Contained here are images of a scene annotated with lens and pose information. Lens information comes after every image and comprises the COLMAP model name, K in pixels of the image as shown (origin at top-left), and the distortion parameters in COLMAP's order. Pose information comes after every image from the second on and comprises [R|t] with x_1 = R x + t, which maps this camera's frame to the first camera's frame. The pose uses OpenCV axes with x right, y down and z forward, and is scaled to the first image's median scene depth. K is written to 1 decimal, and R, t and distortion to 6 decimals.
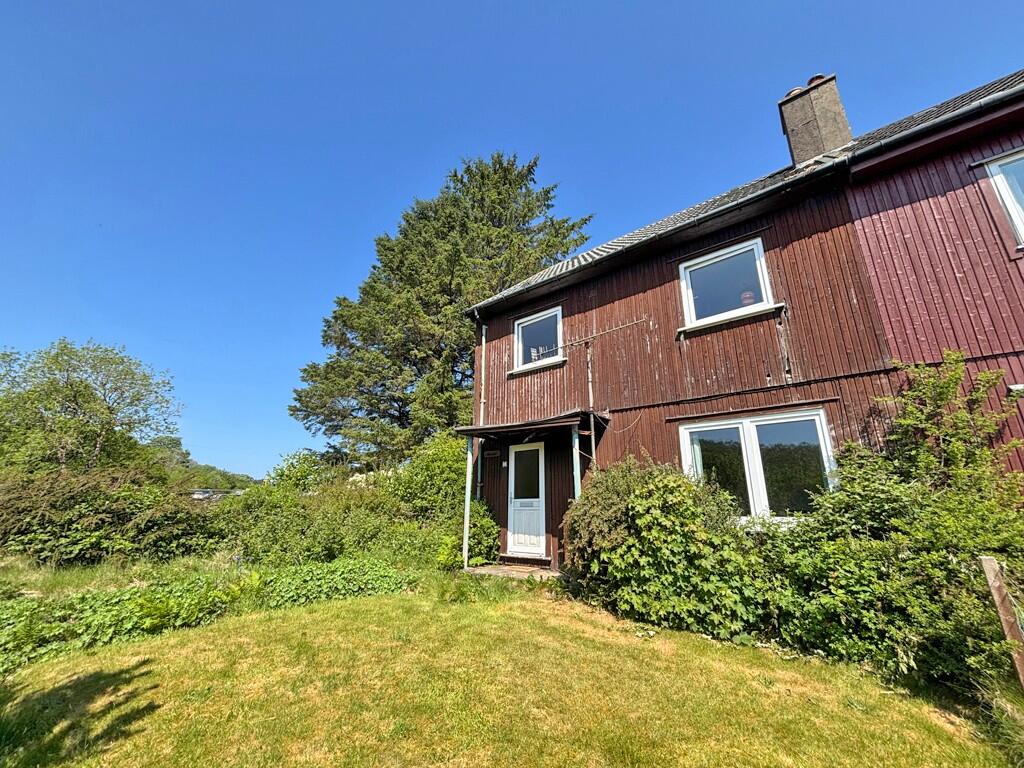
lens RADIAL K [[416.6, 0, 514.9], [0, 416.6, 359.0], [0, 0, 1]] dist [-0.000037, 0.001376]
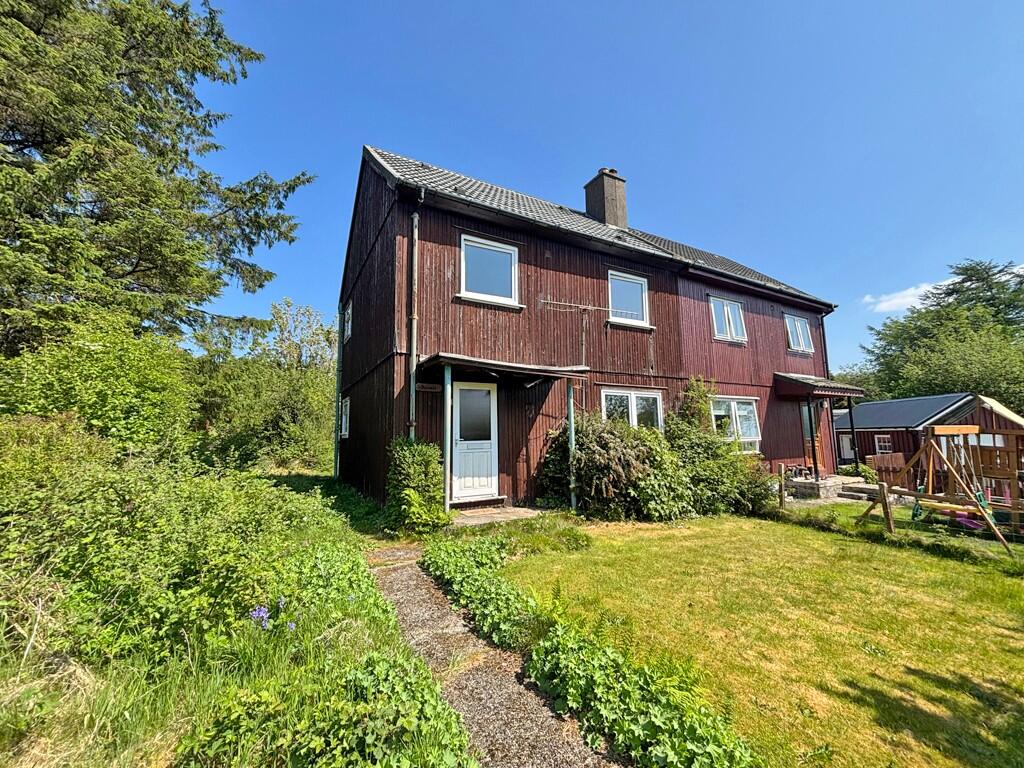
lens RADIAL K [[416.6, 0, 512.0], [0, 416.6, 389.0], [0, 0, 1]] dist [-0.000037, 0.001376]
pose [[0.376578, 0.126234, 0.917744, -0.818052], [-0.283535, 0.958836, -0.015543, 0.224408], [-0.881928, -0.254359, 0.396868, 0.611164]]
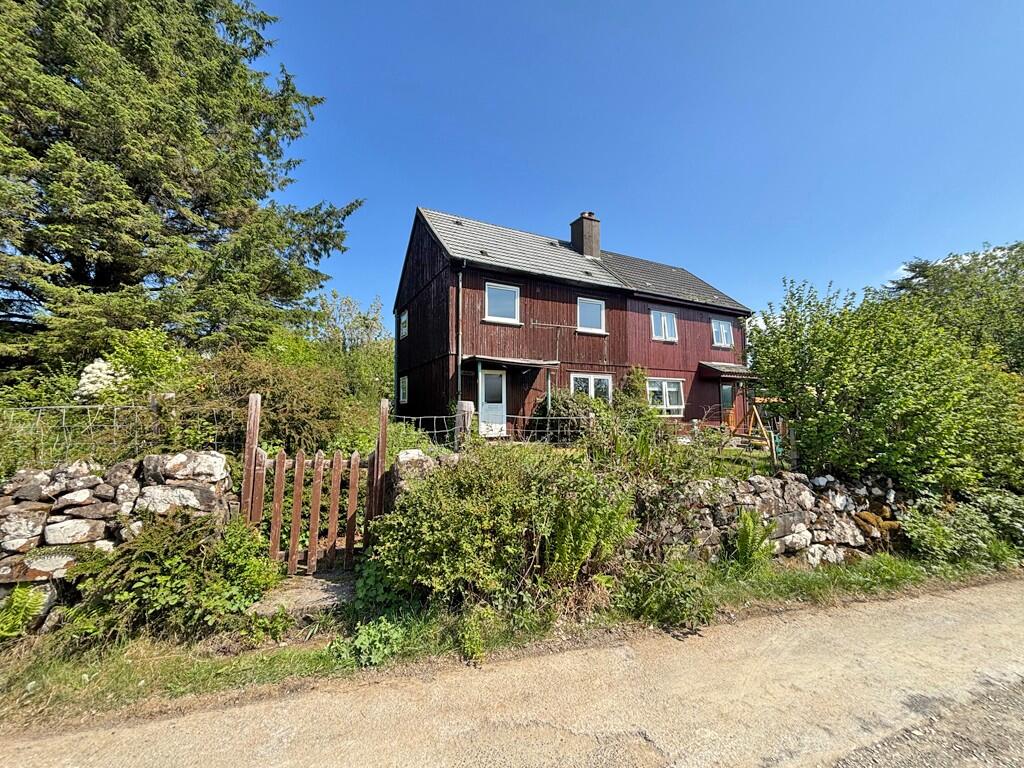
lens RADIAL K [[416.6, 0, 518.6], [0, 416.6, 389.3], [0, 0, 1]] dist [-0.000037, 0.001376]
pose [[0.377401, 0.074908, 0.923015, -1.468907], [-0.293072, 0.955154, 0.042315, 0.192387], [-0.878452, -0.286479, 0.382429, 0.322082]]
